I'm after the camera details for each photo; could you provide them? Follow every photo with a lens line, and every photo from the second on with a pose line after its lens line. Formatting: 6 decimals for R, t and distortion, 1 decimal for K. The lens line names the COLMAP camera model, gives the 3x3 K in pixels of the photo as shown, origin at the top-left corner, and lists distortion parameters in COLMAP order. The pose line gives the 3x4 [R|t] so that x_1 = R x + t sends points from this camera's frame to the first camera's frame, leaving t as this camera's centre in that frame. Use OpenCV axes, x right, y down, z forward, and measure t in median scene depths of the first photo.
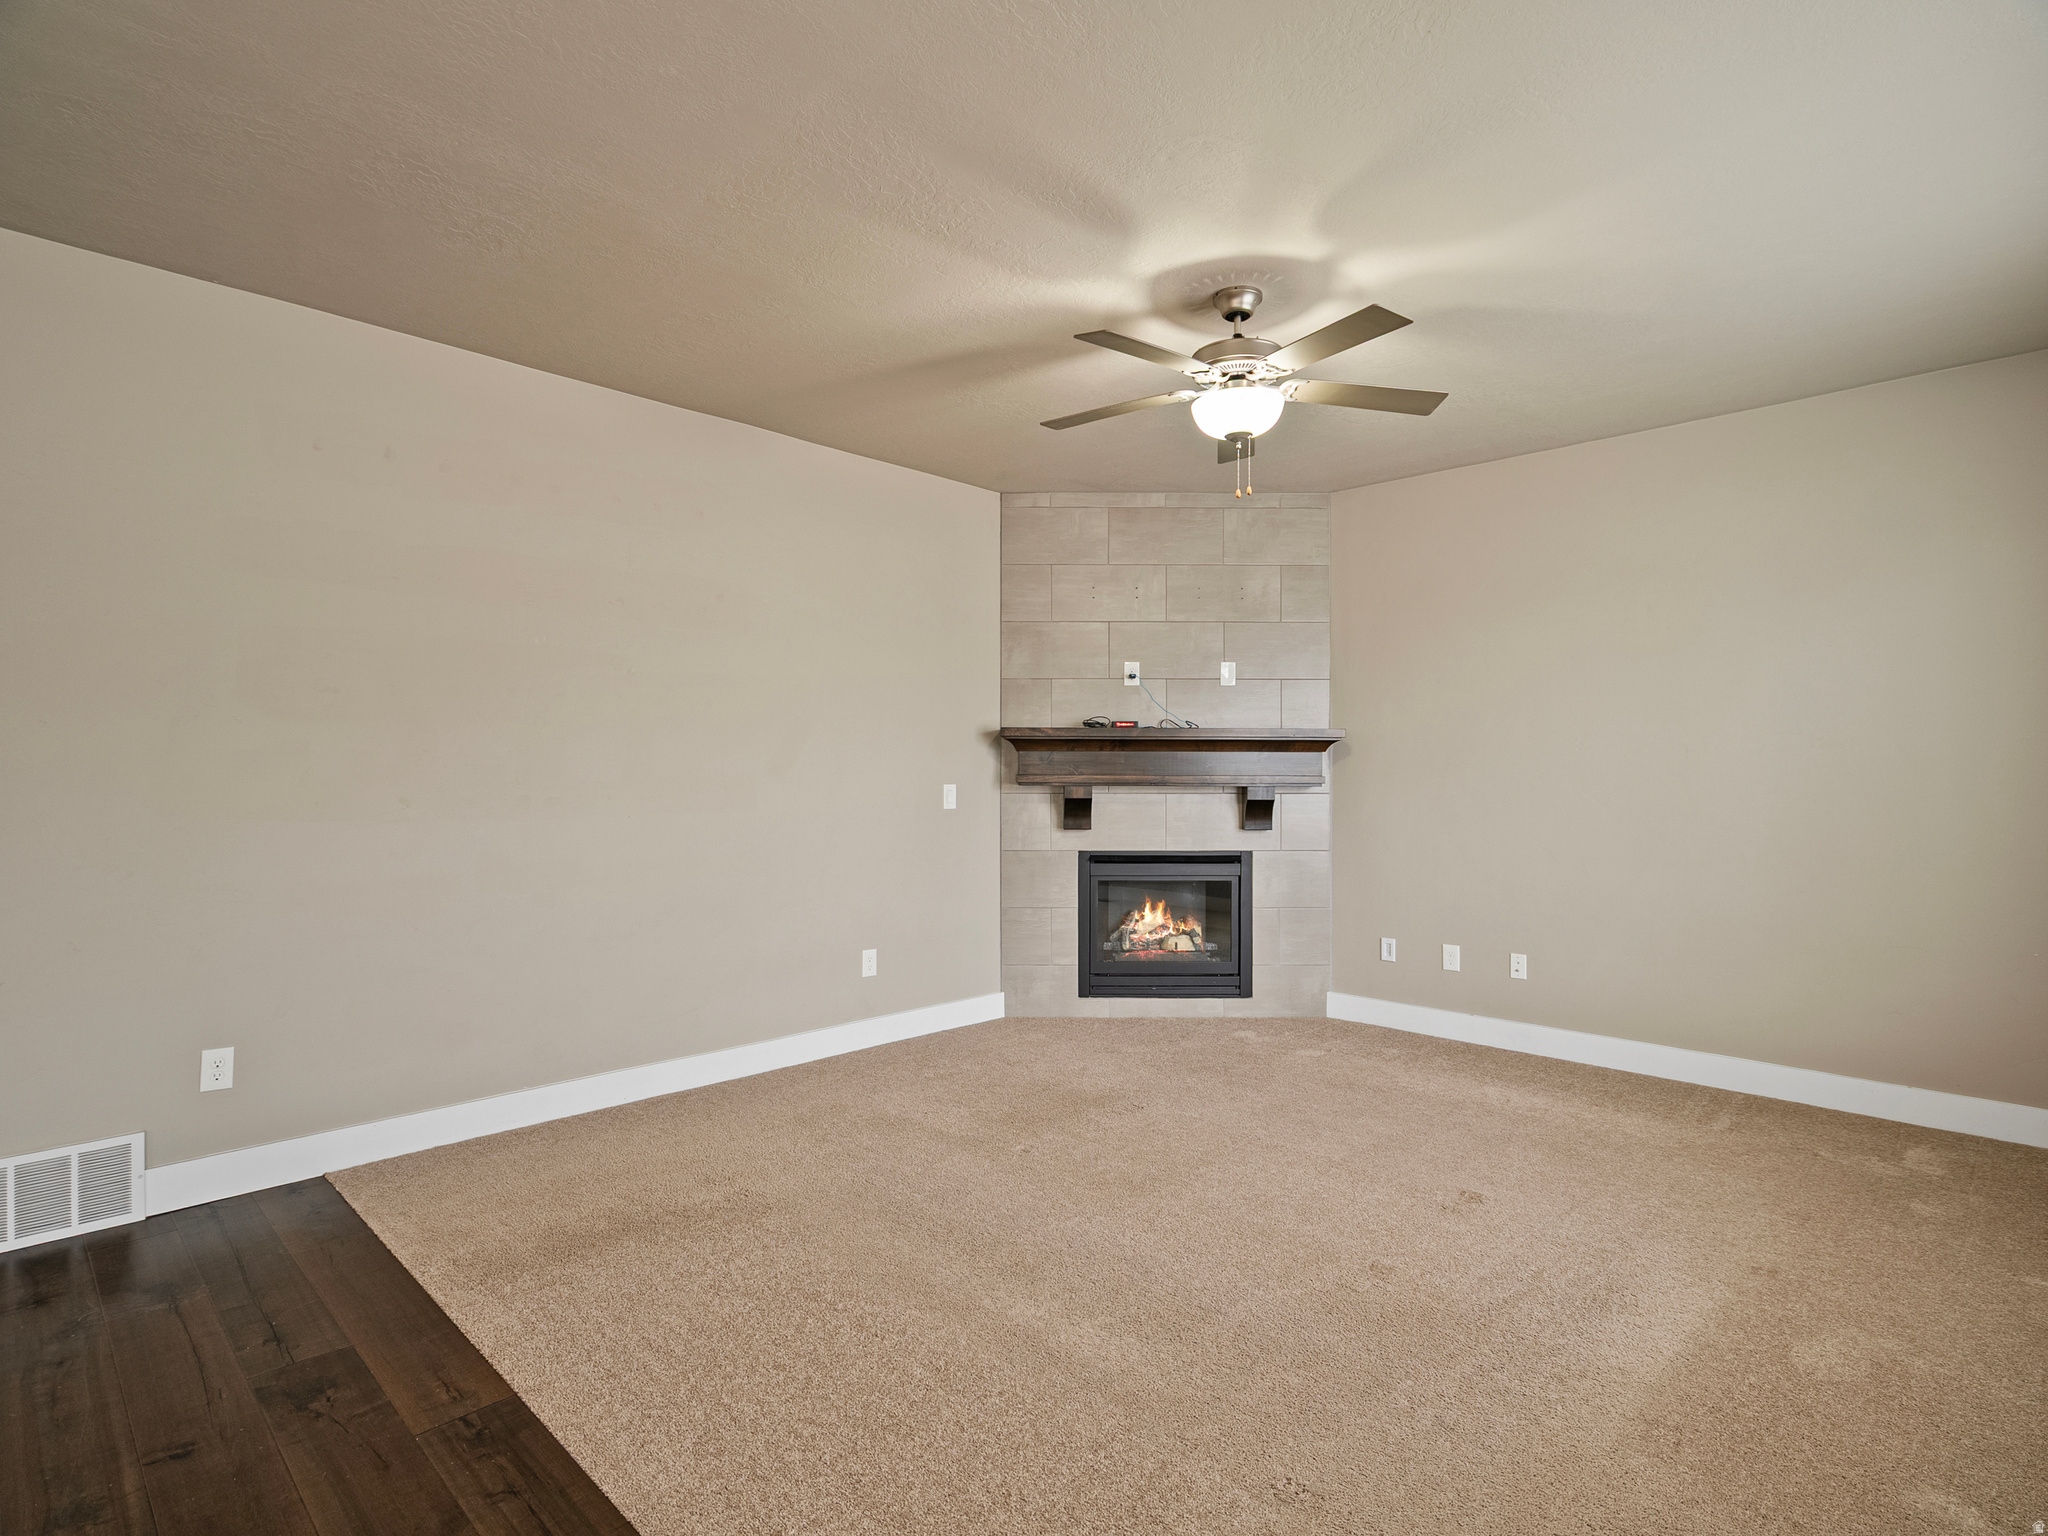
lens RADIAL K [[1042.6, 0, 1027.7], [0, 1042.6, 767.8], [0, 0, 1]] dist [-0.000531, -0.000227]
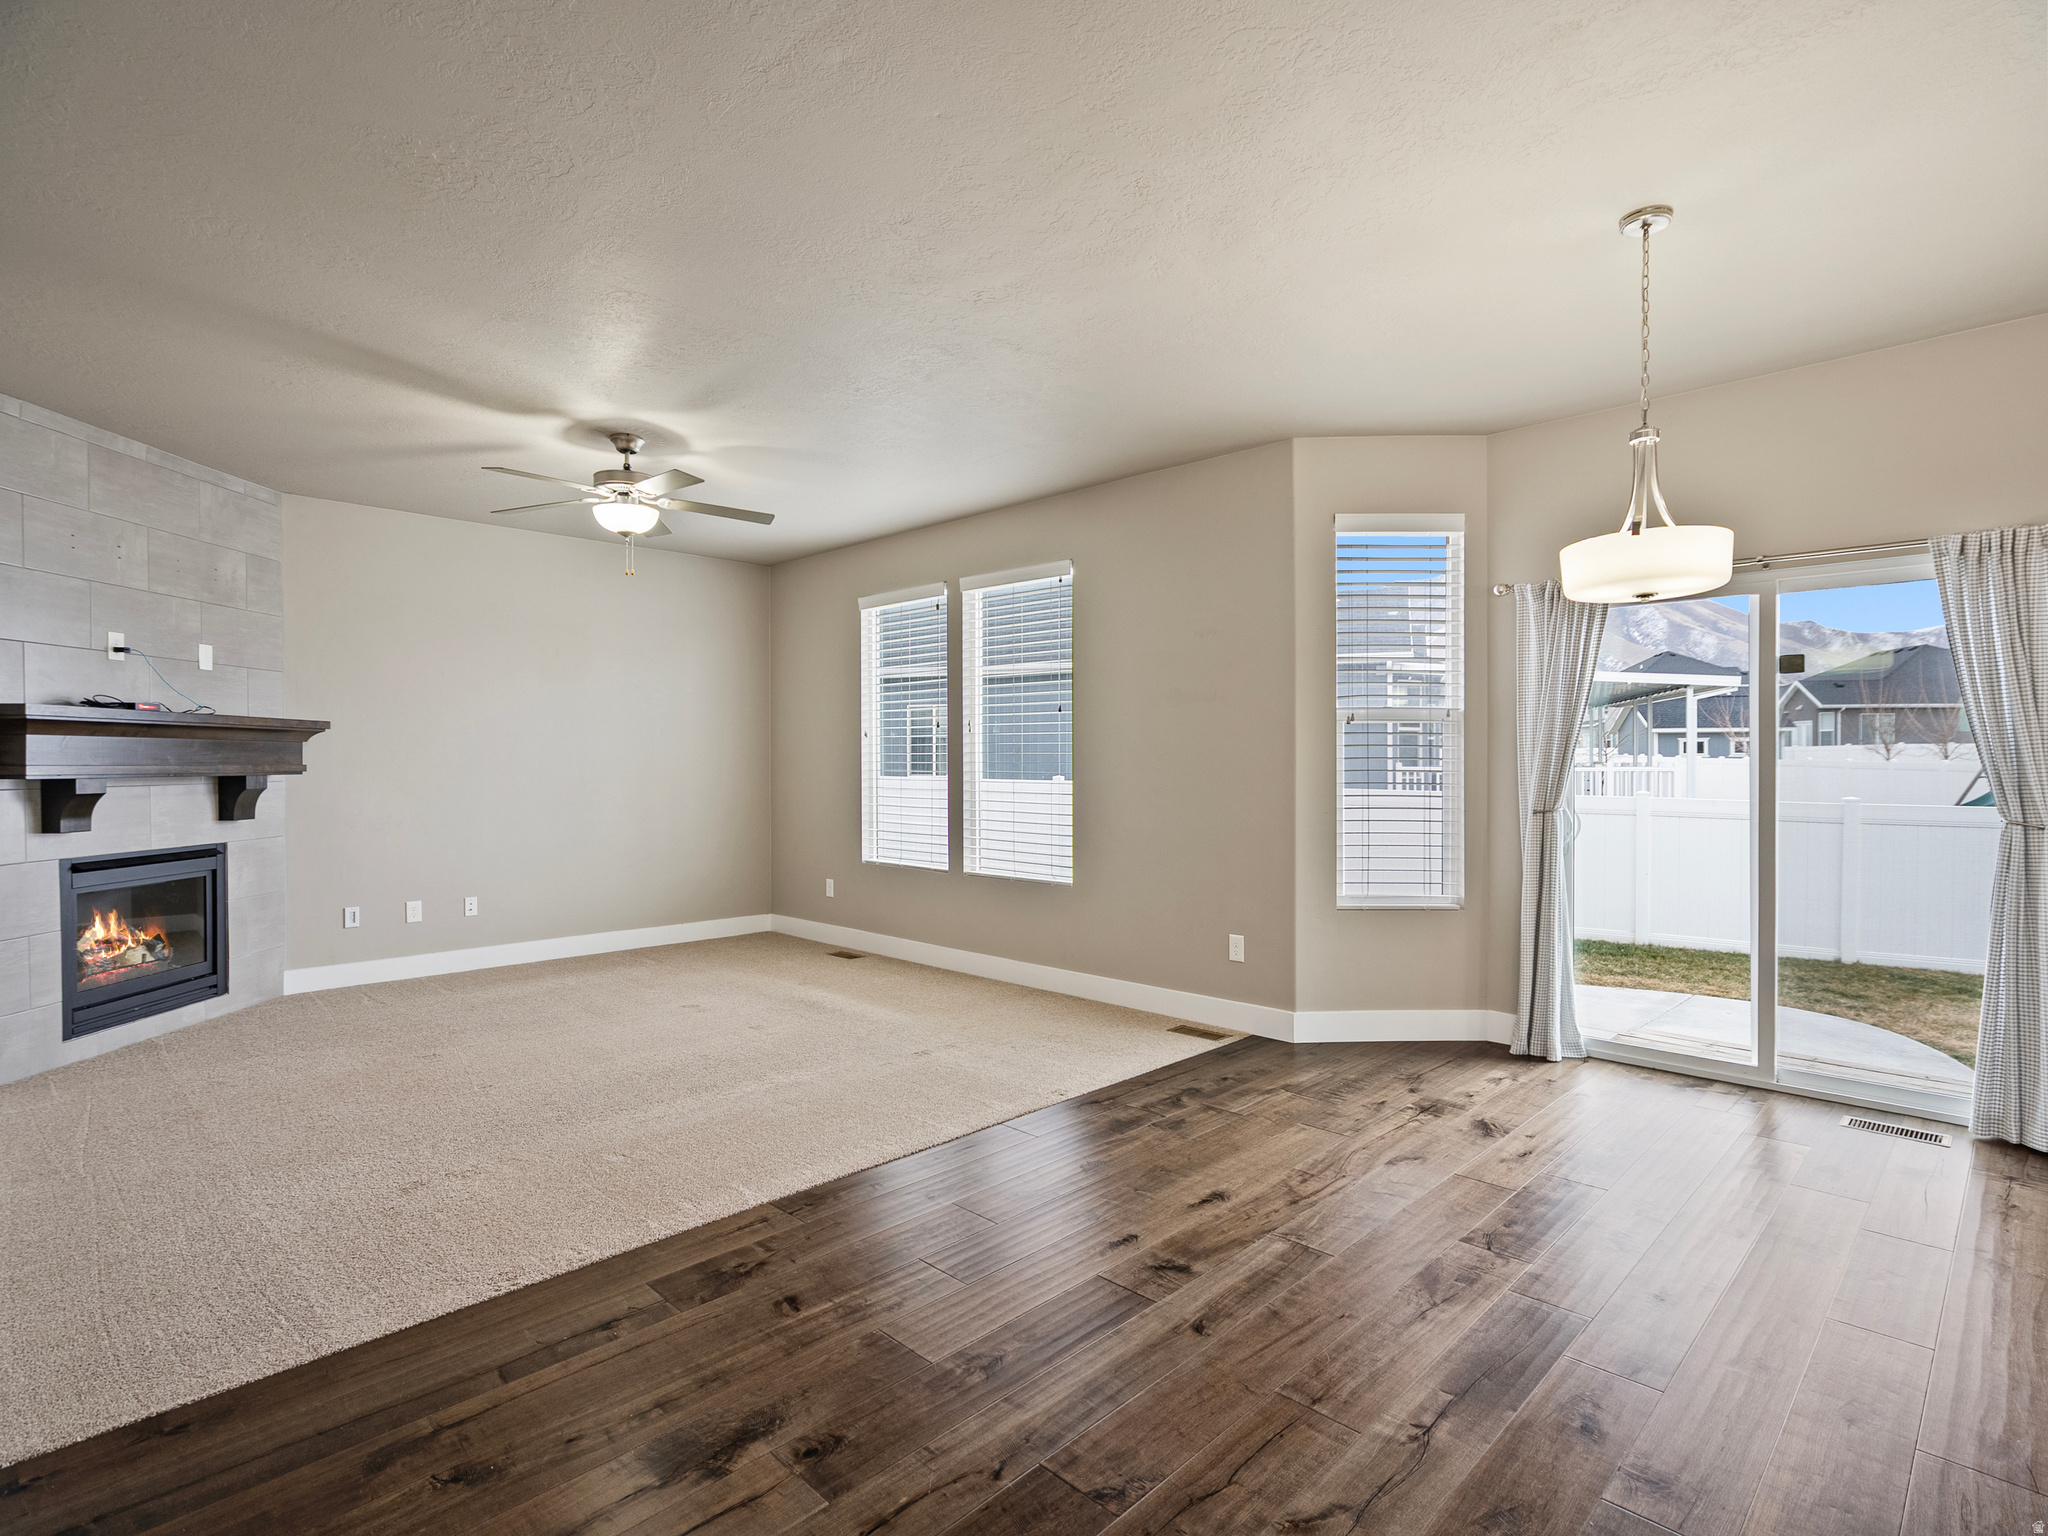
lens RADIAL K [[1042.6, 0, 1027.7], [0, 1042.6, 767.8], [0, 0, 1]] dist [-0.000531, -0.000227]
pose [[0.005599, -0.010138, 0.999933, -0.749315], [-0.002513, 0.999945, 0.010152, -0.001448], [-0.999981, -0.002570, 0.005573, 0.248901]]
